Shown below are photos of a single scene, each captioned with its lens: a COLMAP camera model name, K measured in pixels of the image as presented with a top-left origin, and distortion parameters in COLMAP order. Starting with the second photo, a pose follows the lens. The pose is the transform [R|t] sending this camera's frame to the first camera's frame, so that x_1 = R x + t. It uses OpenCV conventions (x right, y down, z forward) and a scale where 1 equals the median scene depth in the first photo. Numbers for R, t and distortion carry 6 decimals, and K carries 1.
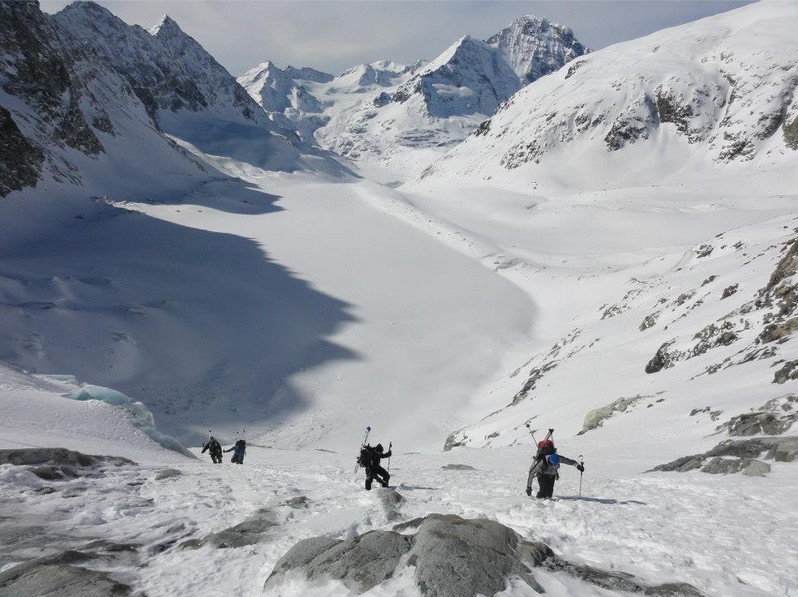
lens RADIAL K [[574.8, 0, 402.4], [0, 574.8, 300.6], [0, 0, 1]] dist [-0.006931, -0.000309]
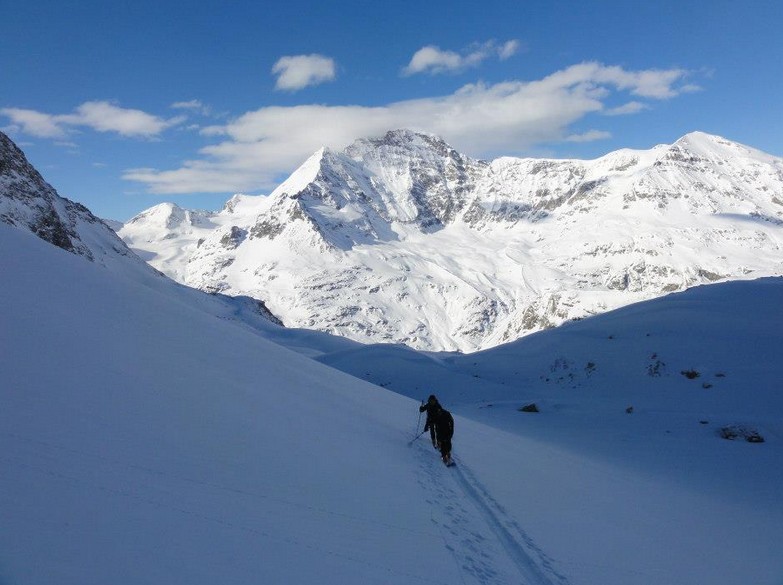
lens RADIAL K [[564.0, 0, 397.4], [0, 564.0, 290.4], [0, 0, 1]] dist [-0.006931, -0.000309]
pose [[0.909109, -0.144675, 0.390628, -0.503106], [0.240797, 0.947716, -0.209406, -0.499360], [-0.339908, 0.284435, 0.896415, 1.640450]]
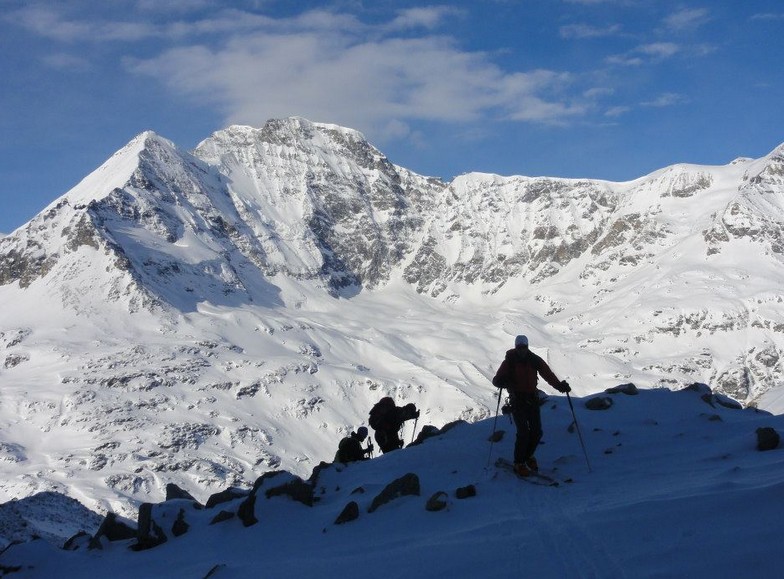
lens RADIAL K [[879.2, 0, 393.4], [0, 879.2, 289.4], [0, 0, 1]] dist [-0.009431, 0.000000]
pose [[0.839549, -0.058026, 0.540177, -0.346541], [0.265338, 0.911425, -0.314486, -0.586087], [-0.474082, 0.407355, 0.780582, 2.208362]]
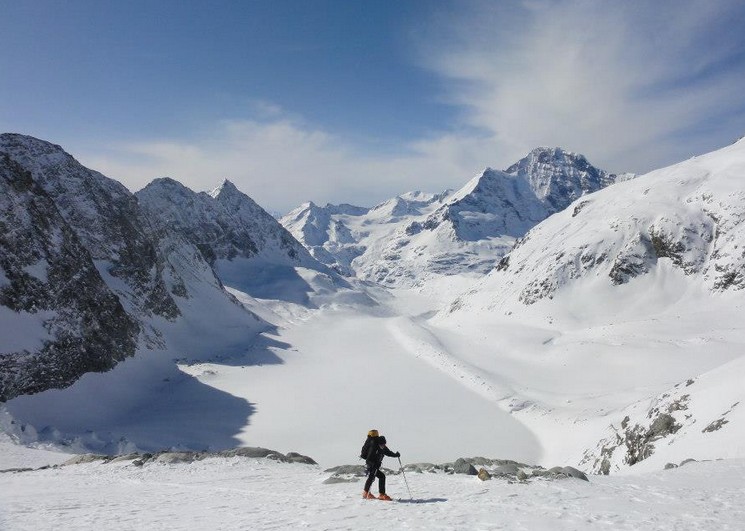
lens RADIAL K [[573.8, 0, 395.4], [0, 573.8, 241.1], [0, 0, 1]] dist [-0.010970, 0.001605]
pose [[0.995706, -0.062534, -0.068261, 0.011118], [0.039197, 0.952787, -0.301098, -0.015738], [0.083868, 0.297129, 0.951147, -0.085137]]
